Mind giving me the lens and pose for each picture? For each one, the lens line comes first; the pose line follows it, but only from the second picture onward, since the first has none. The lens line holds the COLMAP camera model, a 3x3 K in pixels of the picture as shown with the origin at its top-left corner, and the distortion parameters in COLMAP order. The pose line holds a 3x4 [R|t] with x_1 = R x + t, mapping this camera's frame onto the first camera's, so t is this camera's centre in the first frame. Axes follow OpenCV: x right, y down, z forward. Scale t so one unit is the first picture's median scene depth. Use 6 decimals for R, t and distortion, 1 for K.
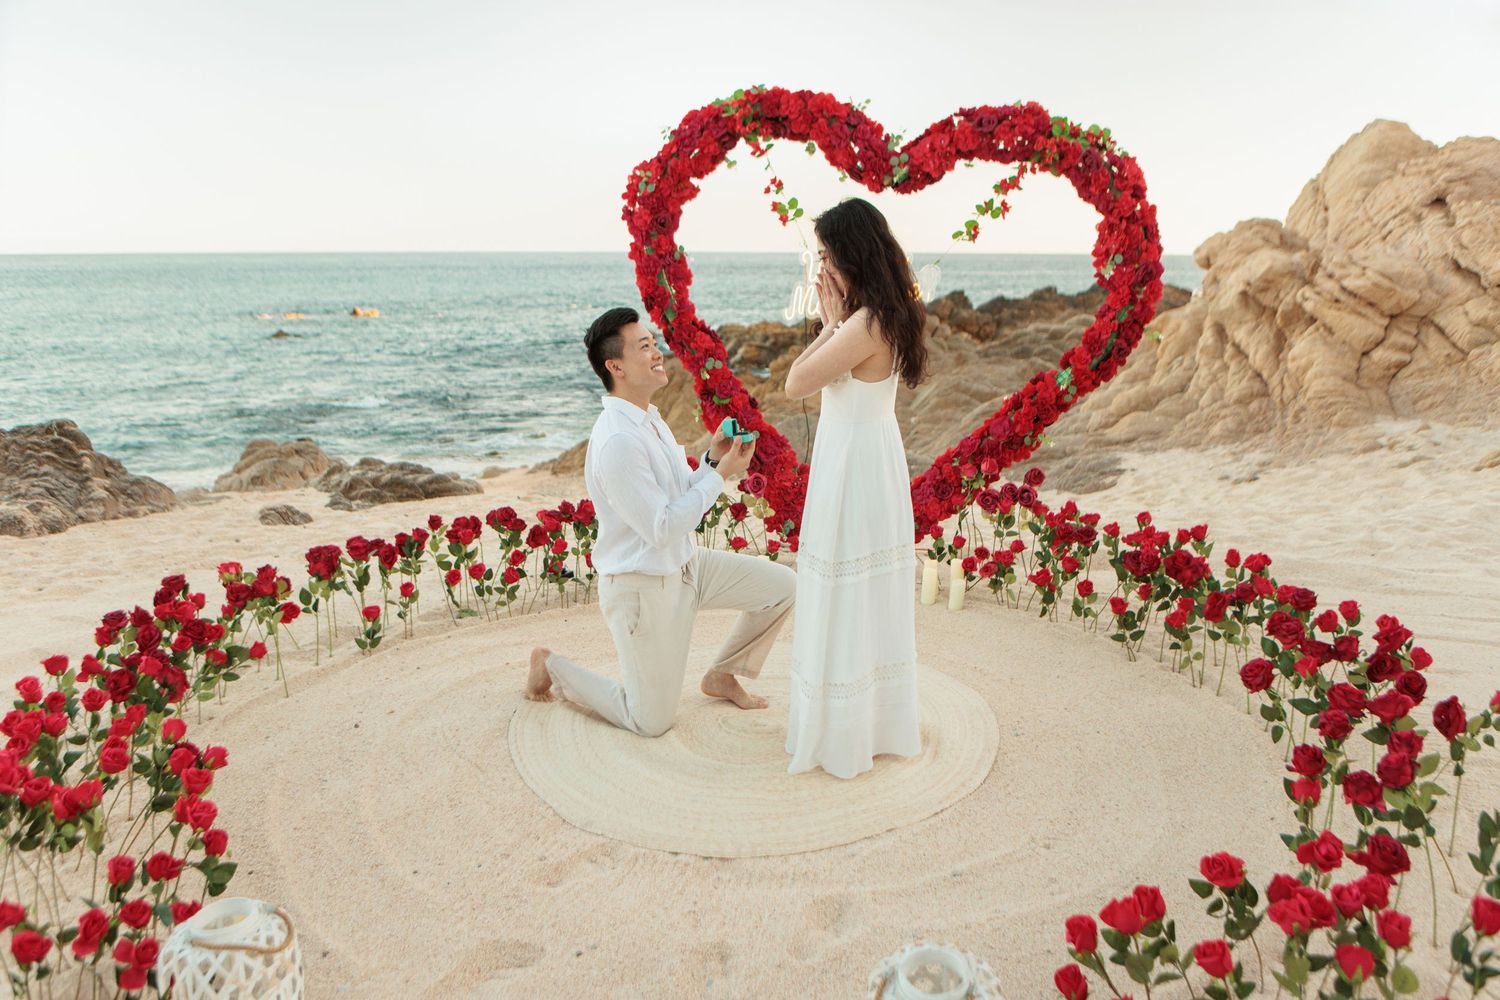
lens RADIAL K [[1139.9, 0, 750.1], [0, 1139.9, 506.5], [0, 0, 1]] dist [-0.016596, -0.001715]
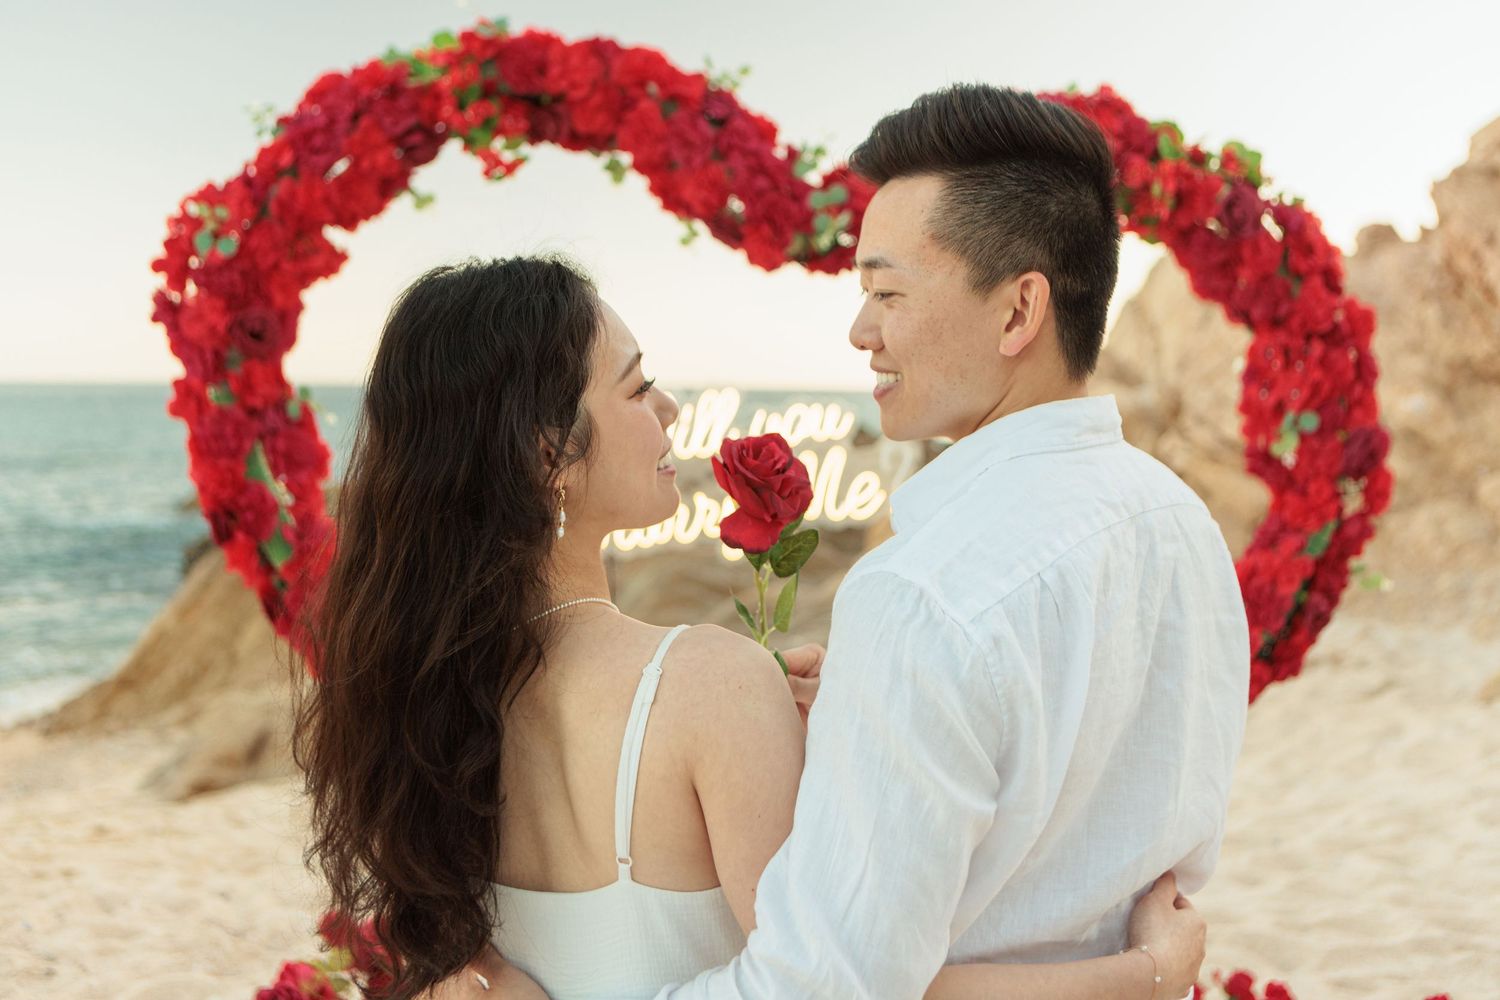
lens RADIAL K [[1474.4, 0, 755.4], [0, 1474.4, 494.5], [0, 0, 1]] dist [-0.015774, 0.000000]
pose [[0.962223, -0.014009, 0.271901, -0.050037], [0.052402, 0.989532, -0.134462, -0.112475], [-0.267171, 0.143631, 0.952885, 0.464666]]
